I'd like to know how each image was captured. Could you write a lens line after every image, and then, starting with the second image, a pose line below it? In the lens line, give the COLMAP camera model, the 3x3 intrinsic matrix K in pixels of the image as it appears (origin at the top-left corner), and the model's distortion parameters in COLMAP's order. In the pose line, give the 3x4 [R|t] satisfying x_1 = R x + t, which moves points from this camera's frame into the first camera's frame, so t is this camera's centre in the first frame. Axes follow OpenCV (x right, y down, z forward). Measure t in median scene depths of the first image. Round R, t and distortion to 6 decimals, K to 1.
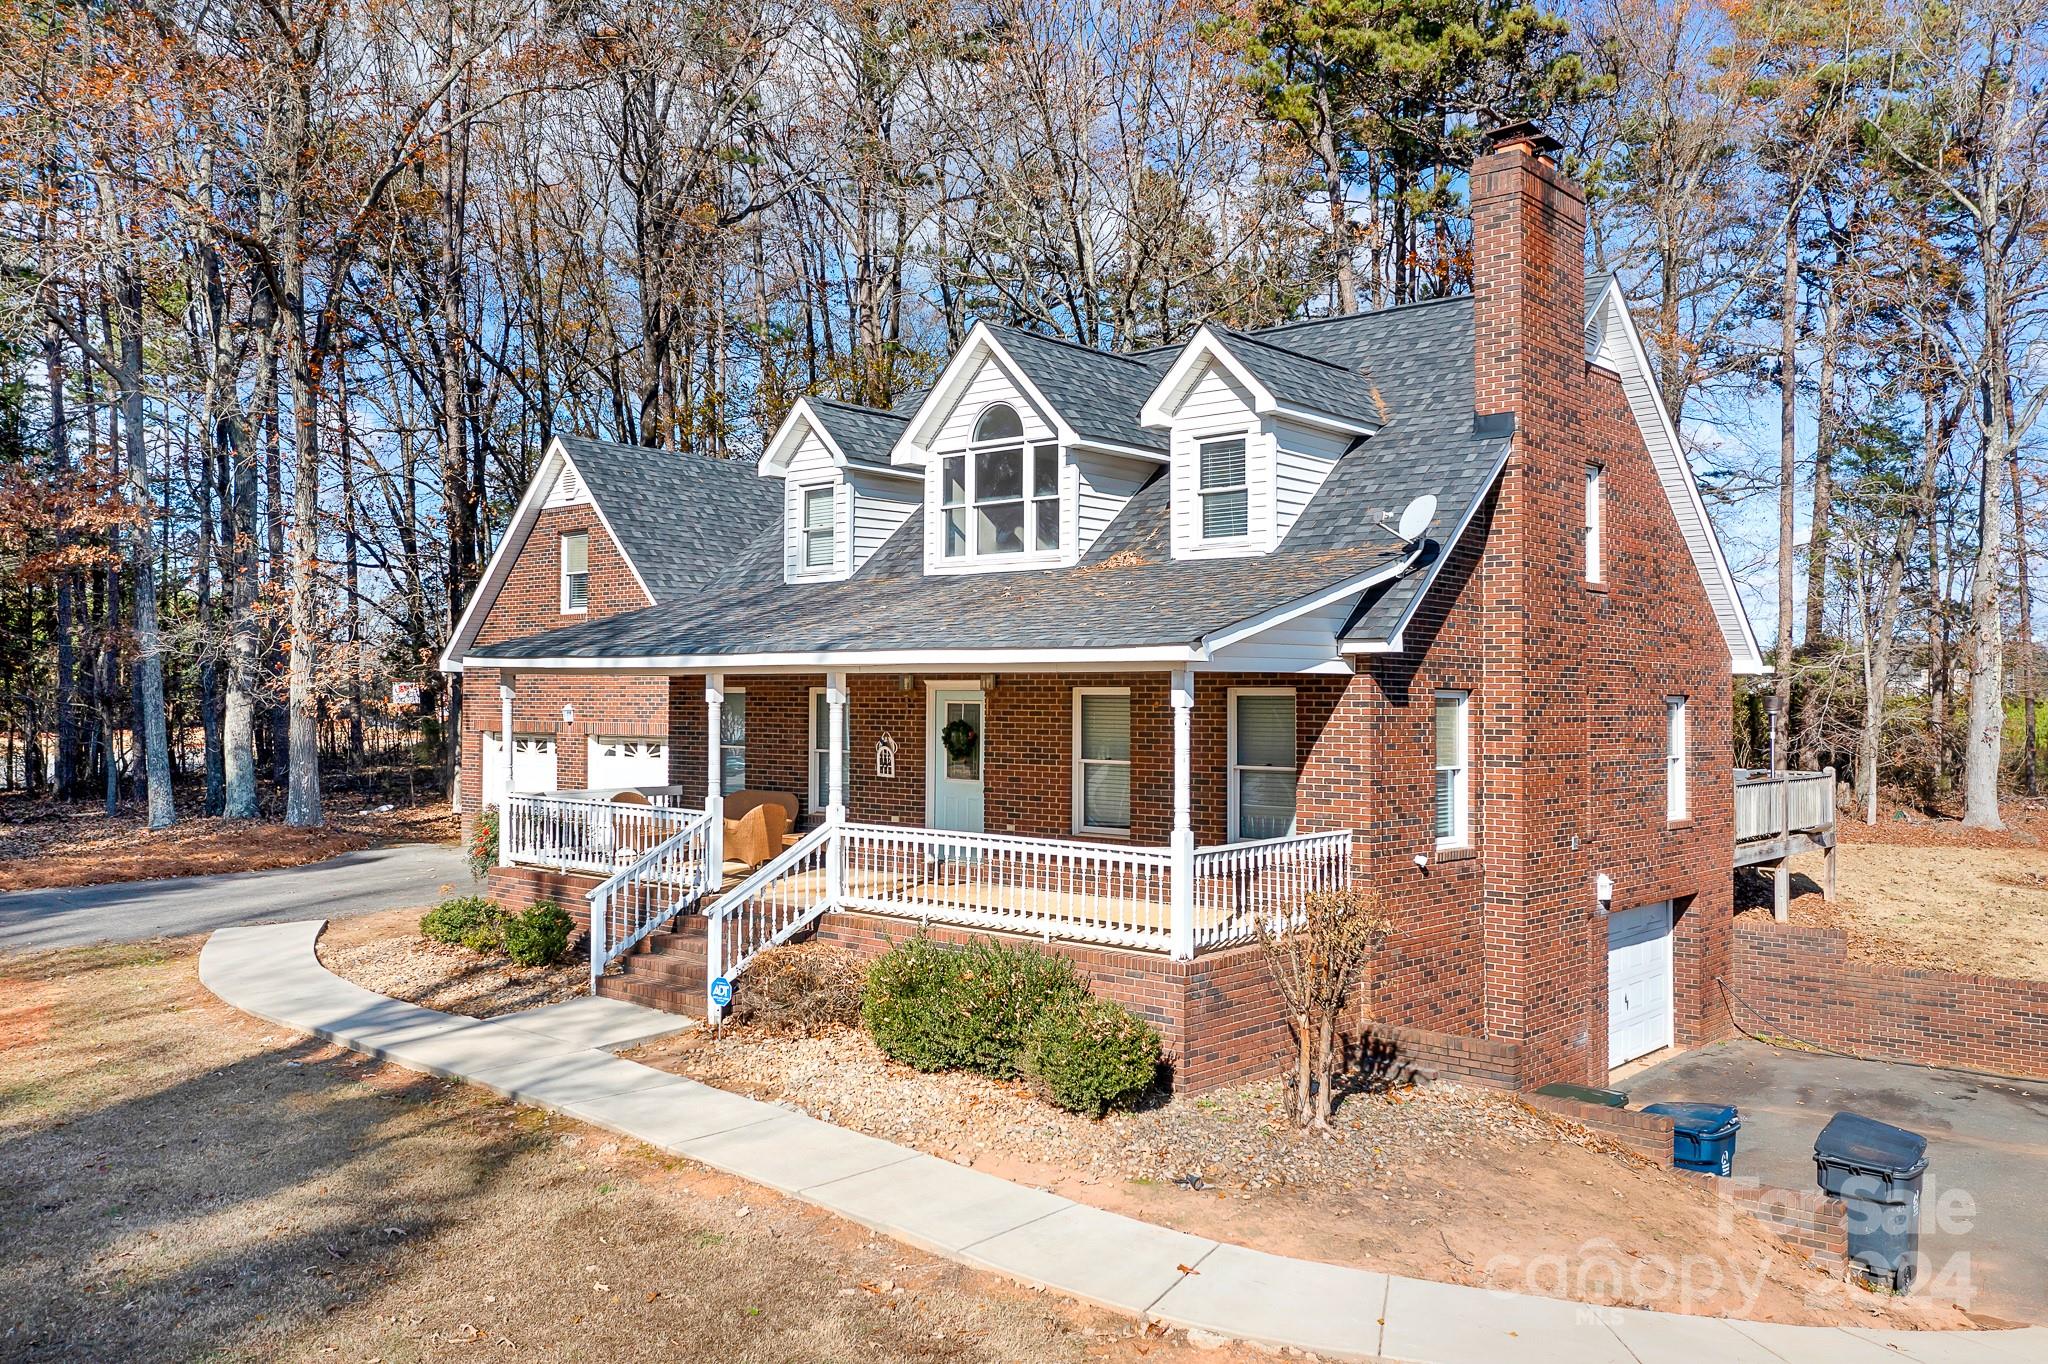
lens RADIAL K [[1642.7, 0, 1008.6], [0, 1642.7, 688.6], [0, 0, 1]] dist [-0.017718, 0.001203]
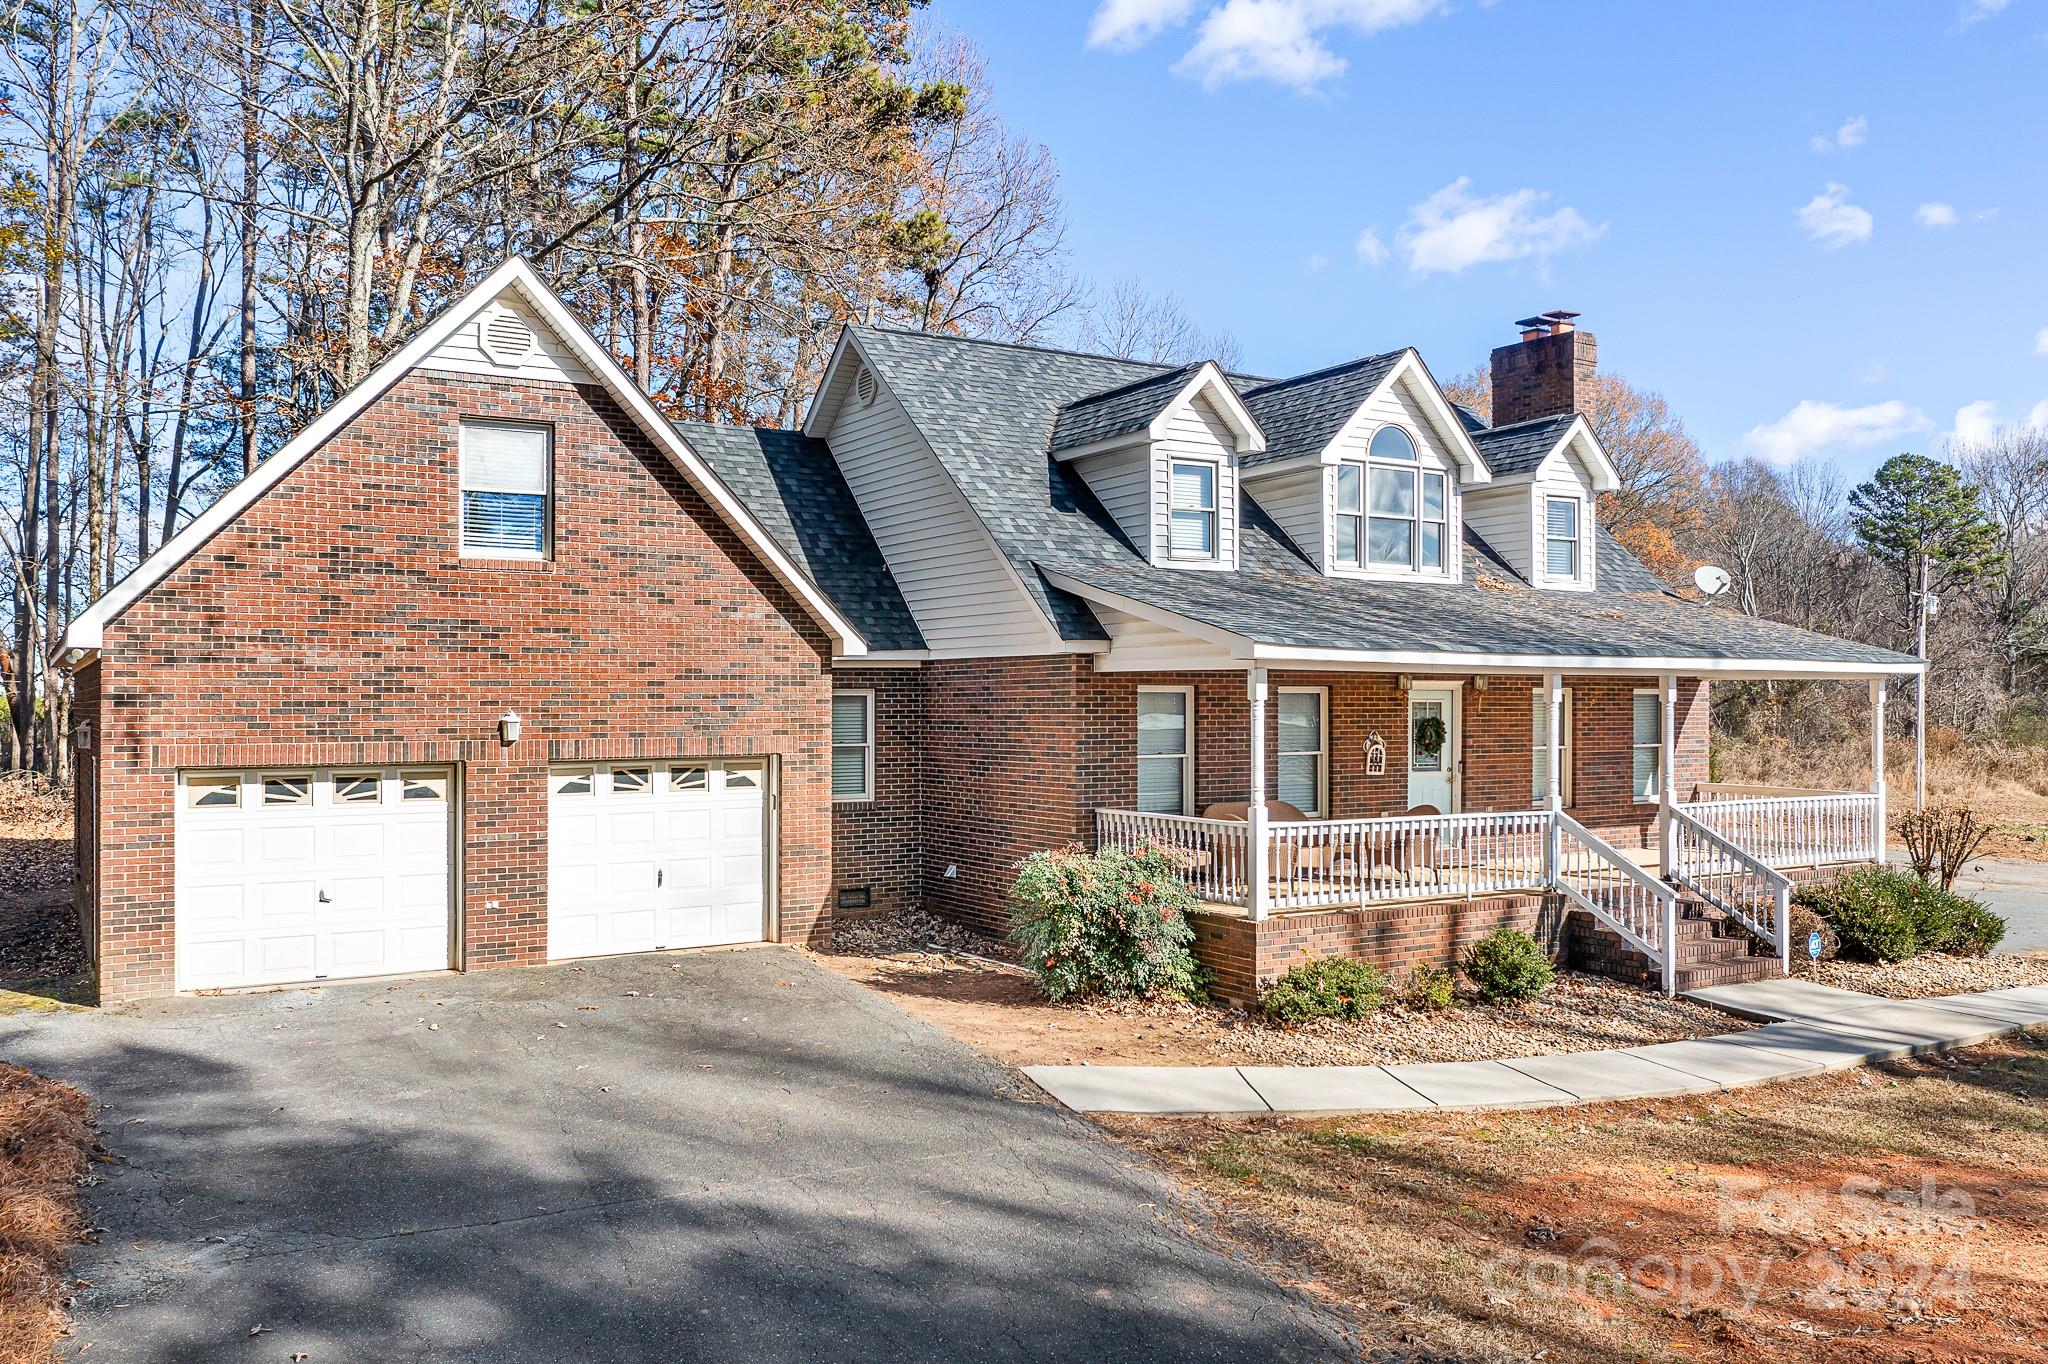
lens RADIAL K [[1642.7, 0, 1023.5], [0, 1642.7, 683.9], [0, 0, 1]] dist [-0.017718, 0.001203]
pose [[0.280083, 0.000451, 0.959976, -1.141050], [-0.004590, 0.999989, 0.000869, -0.002406], [-0.959965, -0.004650, 0.280082, 0.947093]]
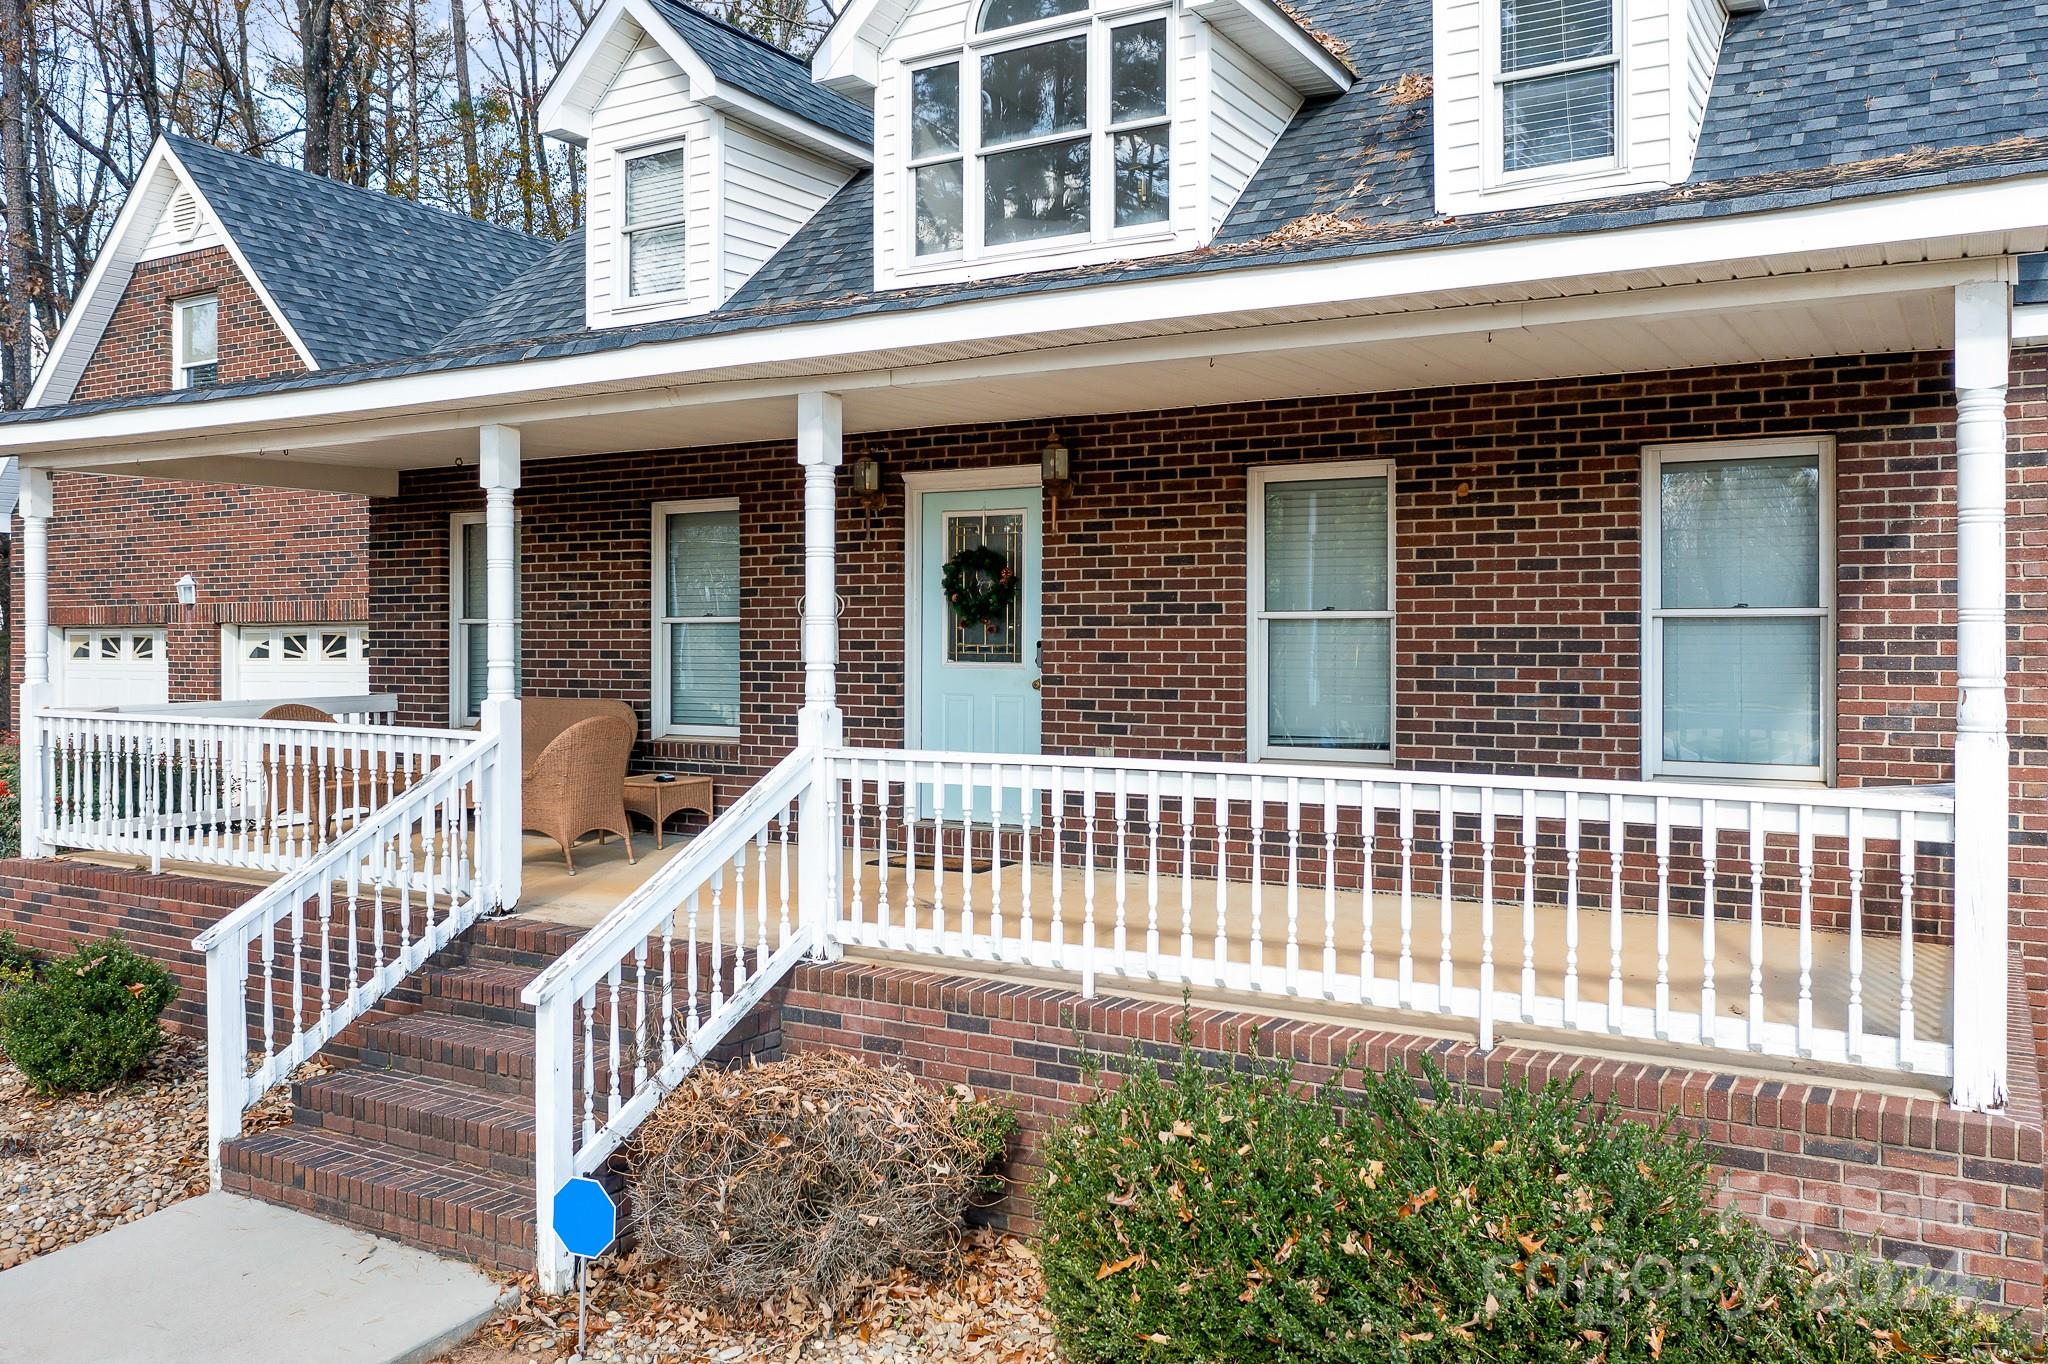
lens RADIAL K [[1642.7, 0, 1009.2], [0, 1642.7, 631.9], [0, 0, 1]] dist [-0.017718, 0.001203]
pose [[0.982076, -0.008729, 0.188282, -0.116963], [0.007582, 0.999948, 0.006814, 0.041918], [-0.188332, -0.005264, 0.982091, 0.489783]]
